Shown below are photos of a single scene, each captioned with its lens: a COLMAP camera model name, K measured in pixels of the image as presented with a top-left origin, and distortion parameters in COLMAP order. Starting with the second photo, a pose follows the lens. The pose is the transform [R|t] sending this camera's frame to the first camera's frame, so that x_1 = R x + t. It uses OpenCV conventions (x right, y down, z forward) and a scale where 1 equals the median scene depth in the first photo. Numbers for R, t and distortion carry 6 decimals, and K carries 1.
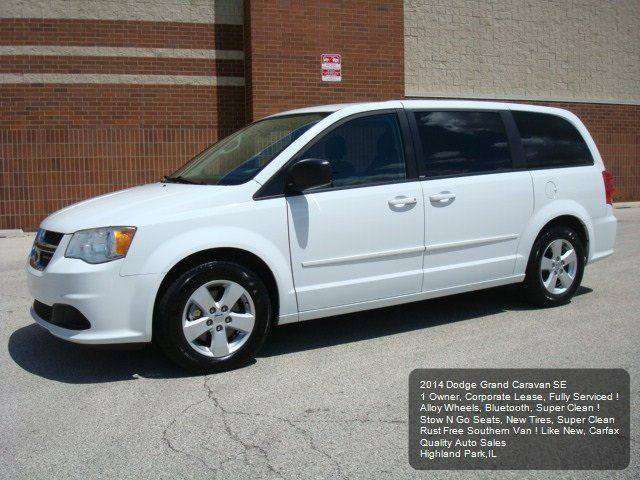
lens RADIAL K [[662.6, 0, 334.9], [0, 662.6, 232.0], [0, 0, 1]] dist [-0.120406, 0.000000]
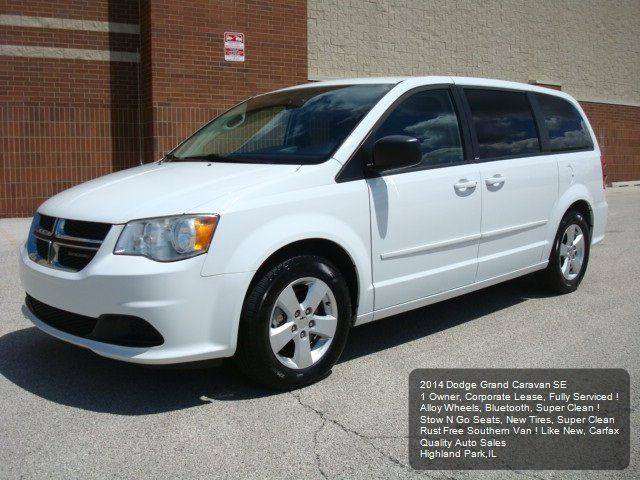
lens RADIAL K [[662.6, 0, 343.6], [0, 662.6, 224.0], [0, 0, 1]] dist [-0.120406, 0.000000]
pose [[0.971602, -0.010378, 0.236392, -0.088108], [0.008563, 0.999925, 0.008703, -0.000536], [-0.236465, -0.006431, 0.971619, 0.045936]]
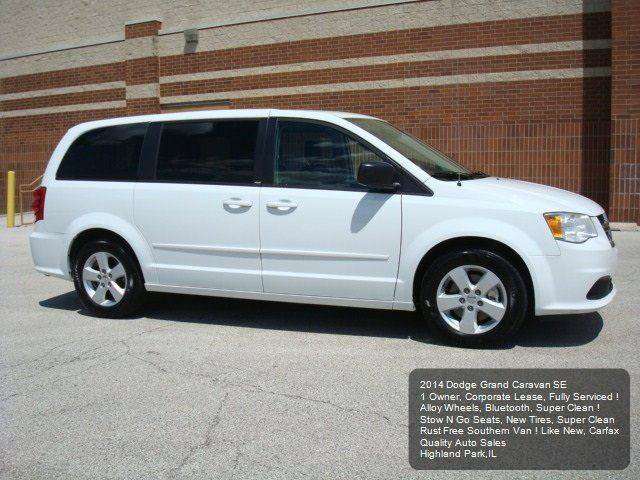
lens RADIAL K [[662.6, 0, 328.7], [0, 662.6, 220.2], [0, 0, 1]] dist [-0.120406, 0.000000]
pose [[0.661200, 0.073964, -0.746555, 0.326671], [-0.074142, 0.996699, 0.033082, -0.022510], [0.746537, 0.033478, 0.664501, 0.118679]]
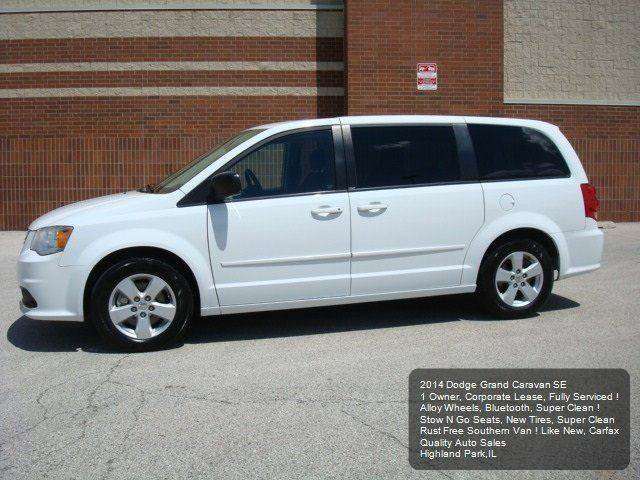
lens RADIAL K [[662.6, 0, 325.1], [0, 662.6, 218.7], [0, 0, 1]] dist [-0.120406, 0.000000]
pose [[0.966773, 0.025268, -0.254386, 0.118669], [-0.032047, 0.999232, -0.022537, -0.002794], [0.253621, 0.029940, 0.966840, -0.016374]]
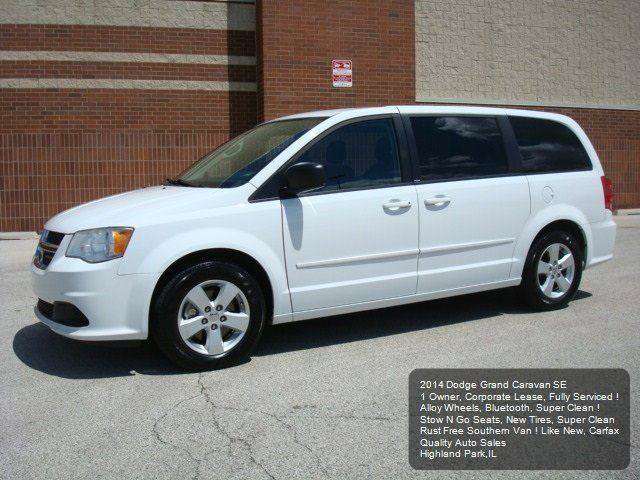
lens RADIAL K [[662.6, 0, 334.7], [0, 662.6, 232.2], [0, 0, 1]] dist [-0.120406, 0.000000]
pose [[0.999680, 0.006102, -0.024547, 0.010002], [-0.006296, 0.999950, -0.007825, 0.001391], [0.024498, 0.007977, 0.999668, -0.006396]]
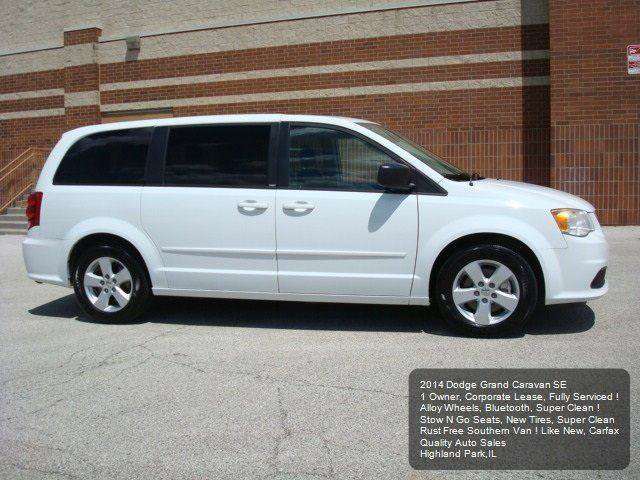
lens RADIAL K [[662.6, 0, 327.3], [0, 662.6, 201.5], [0, 0, 1]] dist [-0.120406, 0.000000]
pose [[0.744314, 0.034459, -0.666940, 0.301193], [-0.060616, 0.998032, -0.016083, -0.015230], [0.665073, 0.052398, 0.744938, 0.075584]]
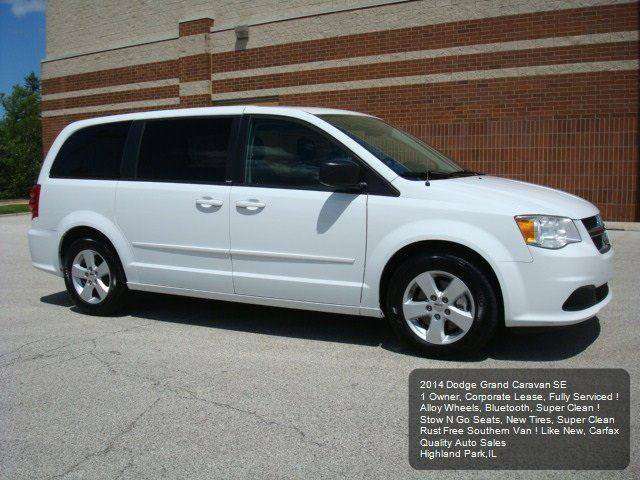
lens RADIAL K [[662.6, 0, 328.0], [0, 662.6, 222.2], [0, 0, 1]] dist [-0.120406, 0.000000]
pose [[0.572541, 0.087014, -0.815246, 0.348194], [-0.078347, 0.995608, 0.051242, -0.028467], [0.816124, 0.034534, 0.576844, 0.167921]]
